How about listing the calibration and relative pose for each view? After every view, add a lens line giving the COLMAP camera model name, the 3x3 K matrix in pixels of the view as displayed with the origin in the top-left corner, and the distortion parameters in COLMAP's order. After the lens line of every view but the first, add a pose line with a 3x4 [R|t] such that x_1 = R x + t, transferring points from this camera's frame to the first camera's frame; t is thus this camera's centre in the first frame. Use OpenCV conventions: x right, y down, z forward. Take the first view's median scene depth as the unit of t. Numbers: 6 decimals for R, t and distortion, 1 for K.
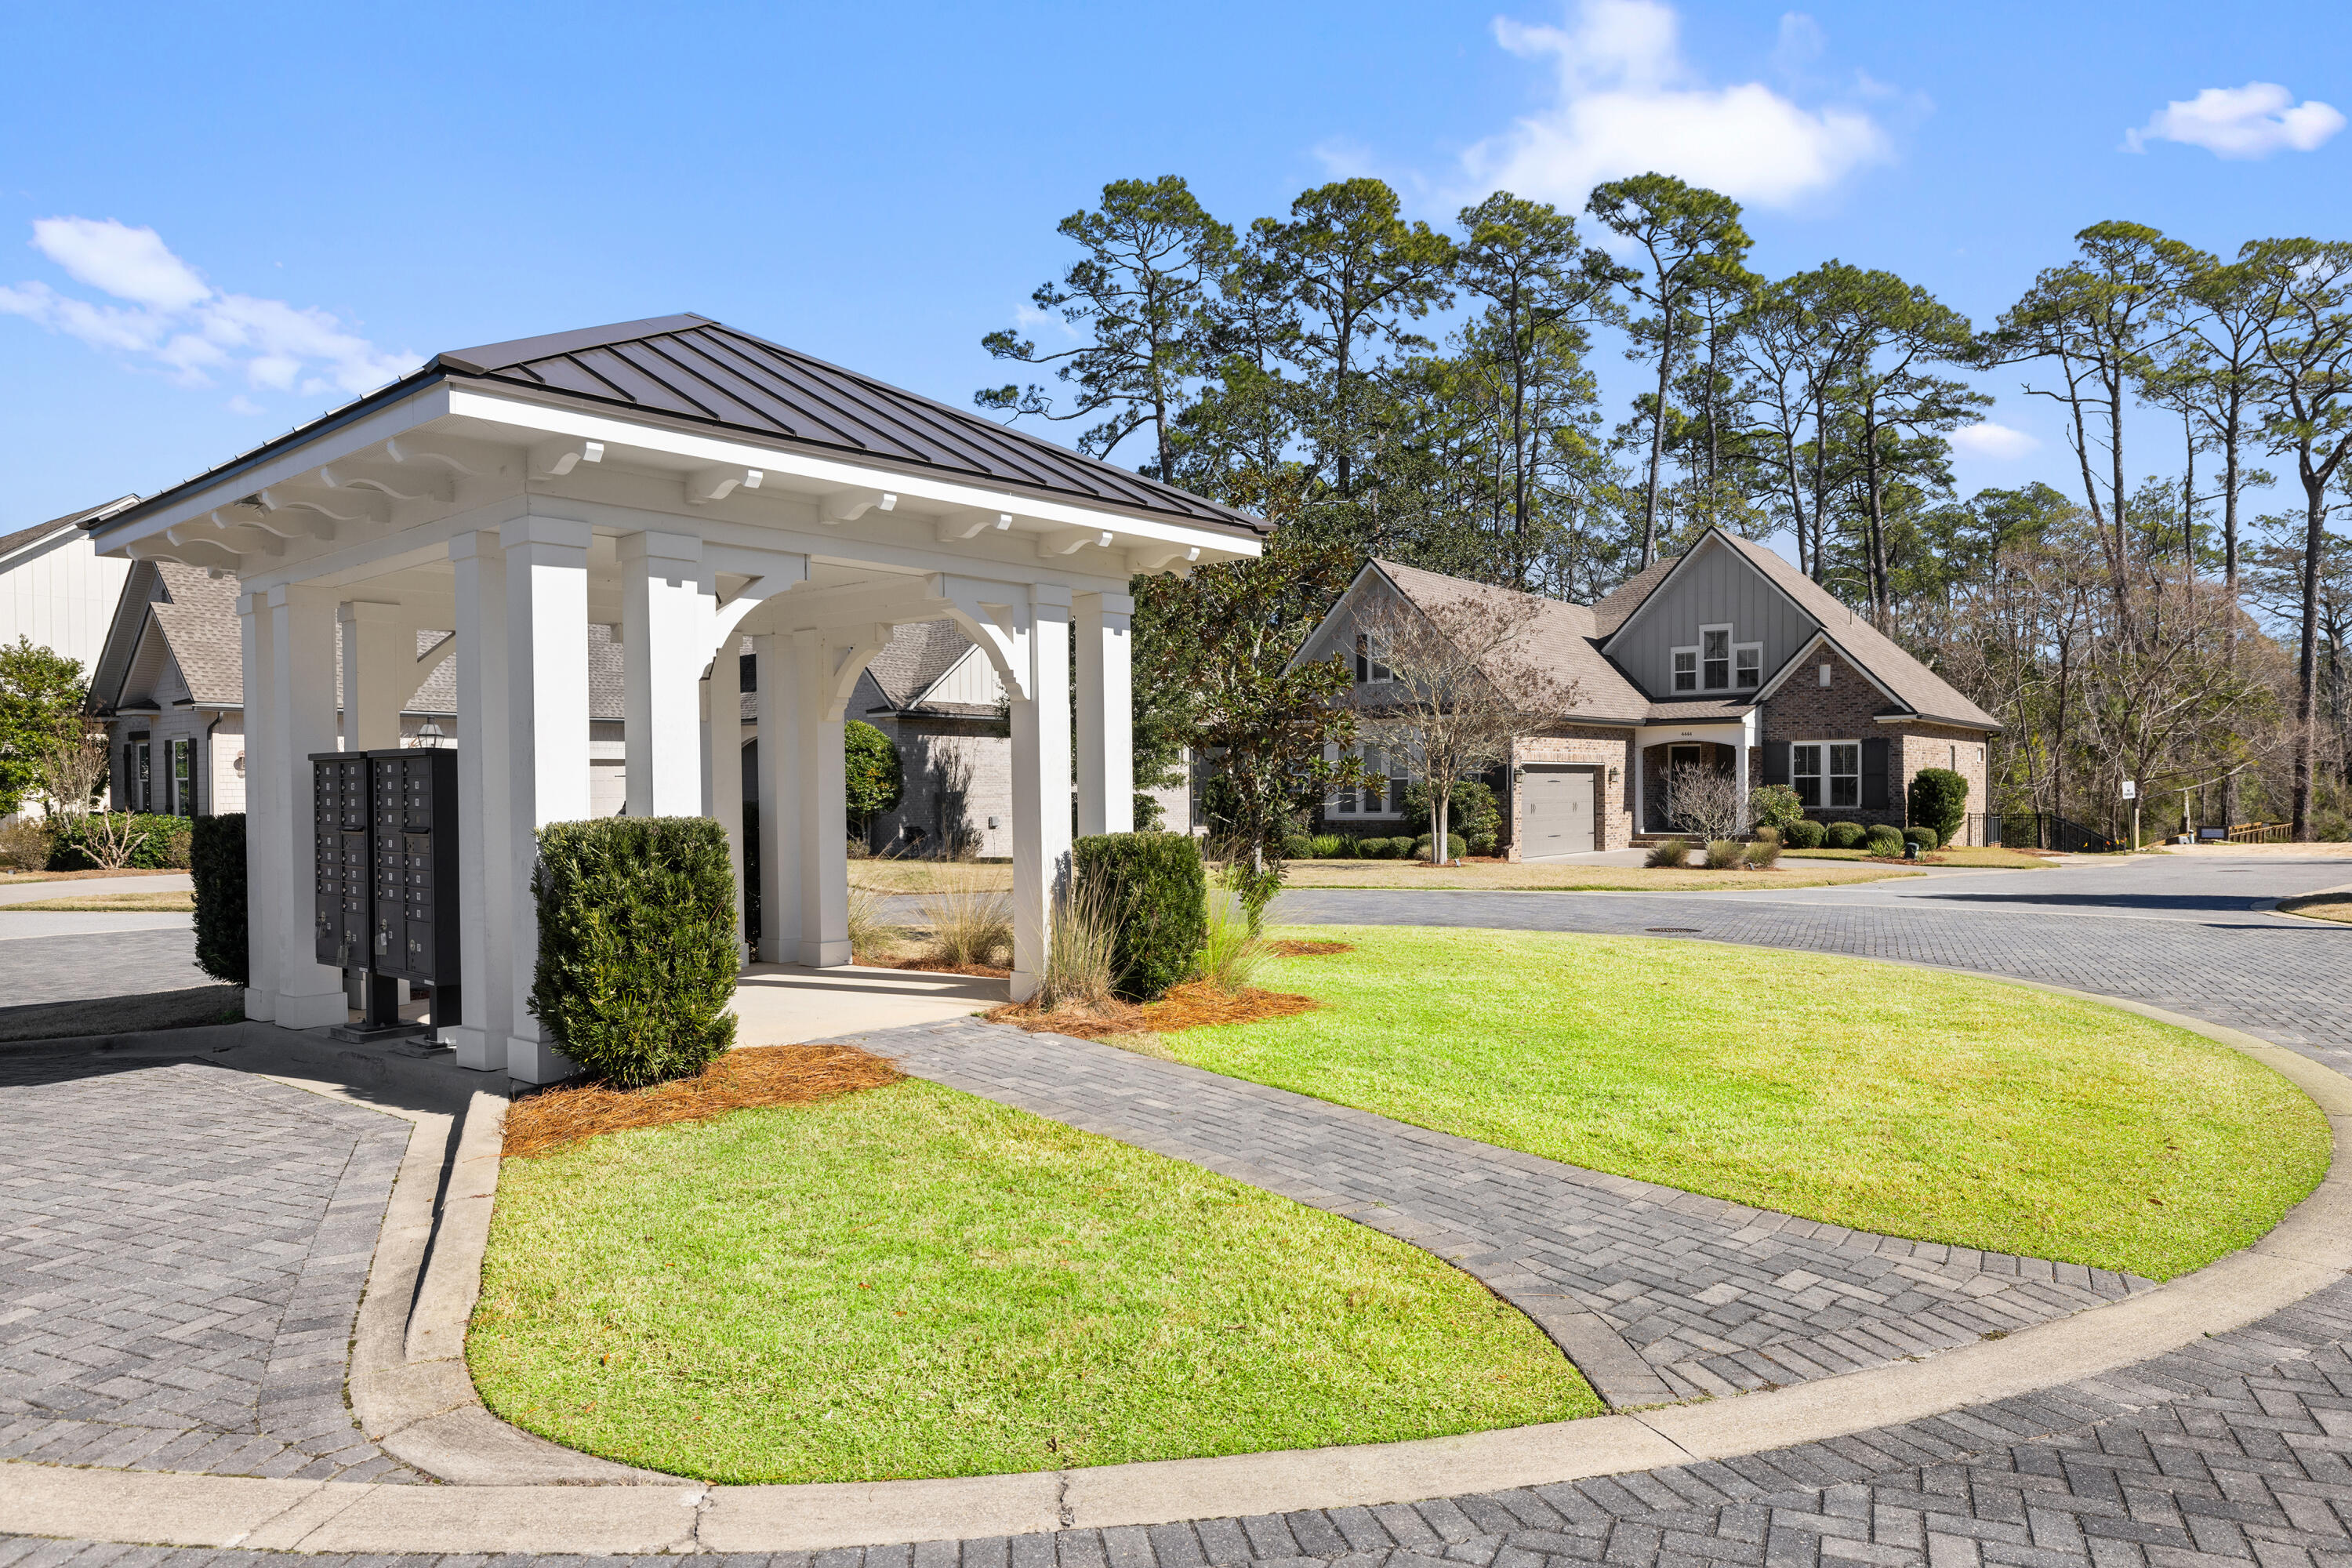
lens RADIAL K [[1488.6, 0, 1176.4], [0, 1488.6, 831.6], [0, 0, 1]] dist [-0.000498, -0.021842]
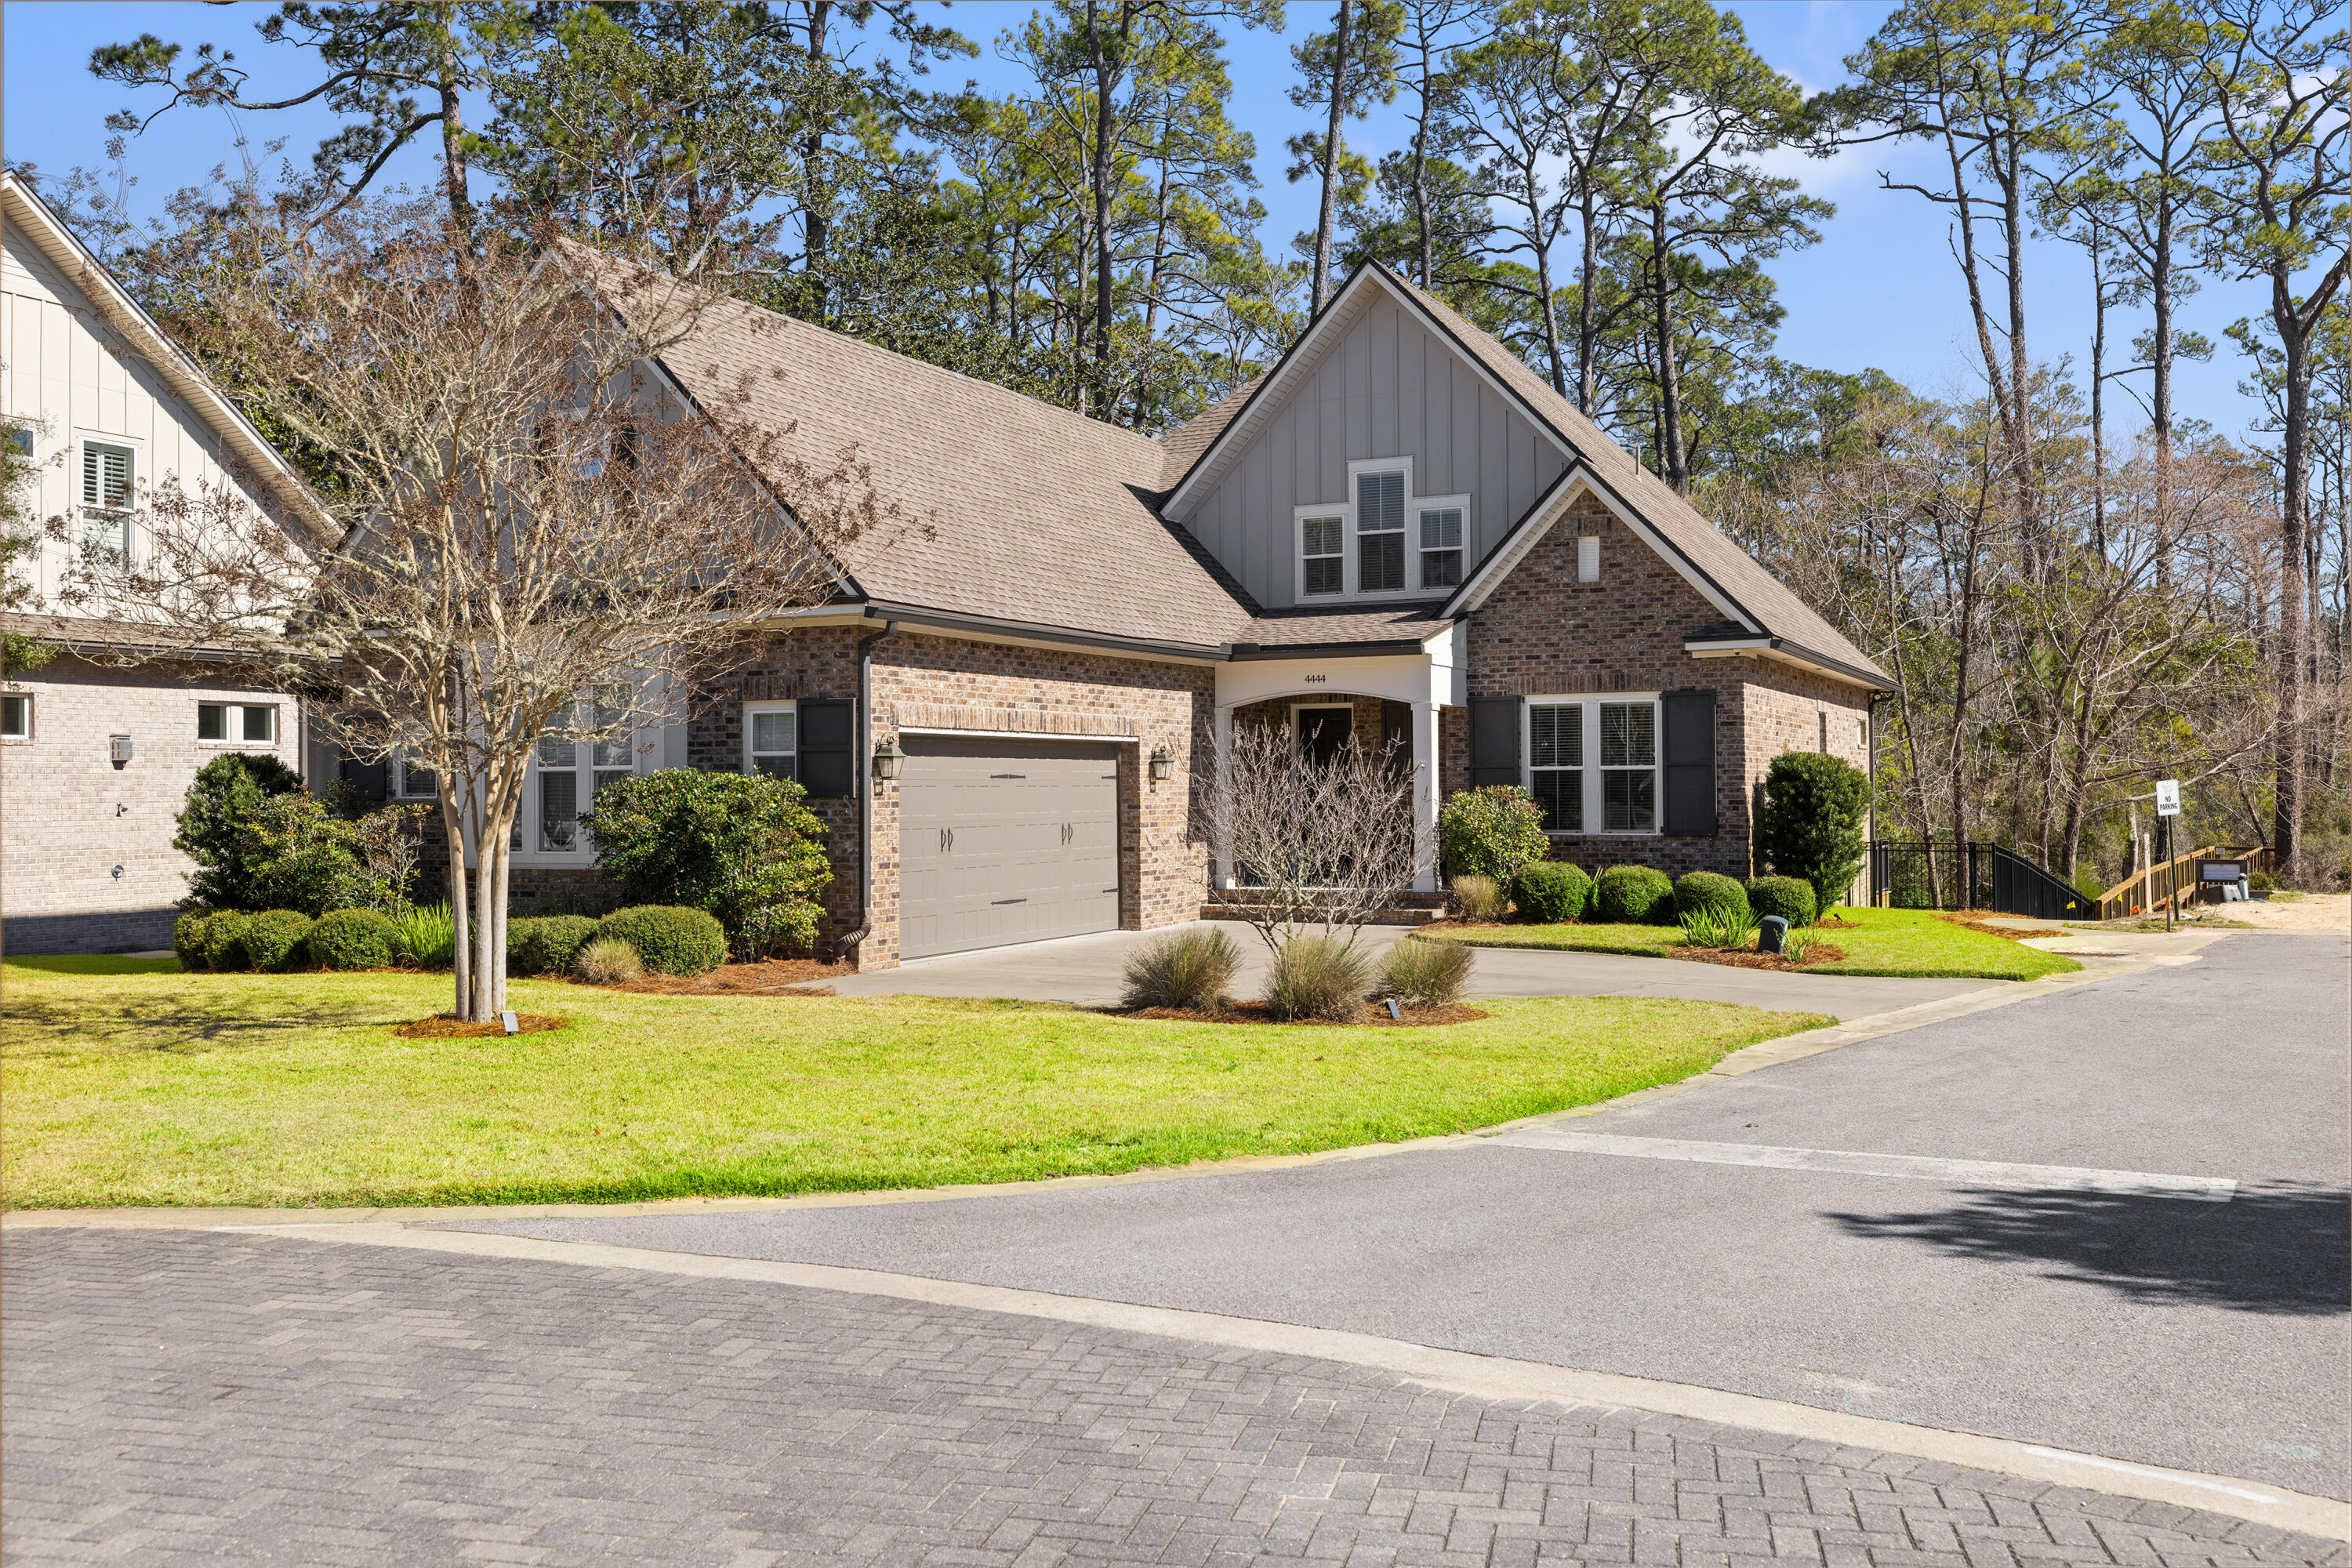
lens RADIAL K [[1954.5, 0, 1176.0], [0, 1954.5, 784.0], [0, 0, 1]] dist [-0.006237, -0.087489]
pose [[0.981198, 0.003131, 0.192981, 0.173716], [0.003238, 0.999461, -0.032678, -0.011485], [-0.192979, 0.032689, 0.980658, 0.386916]]
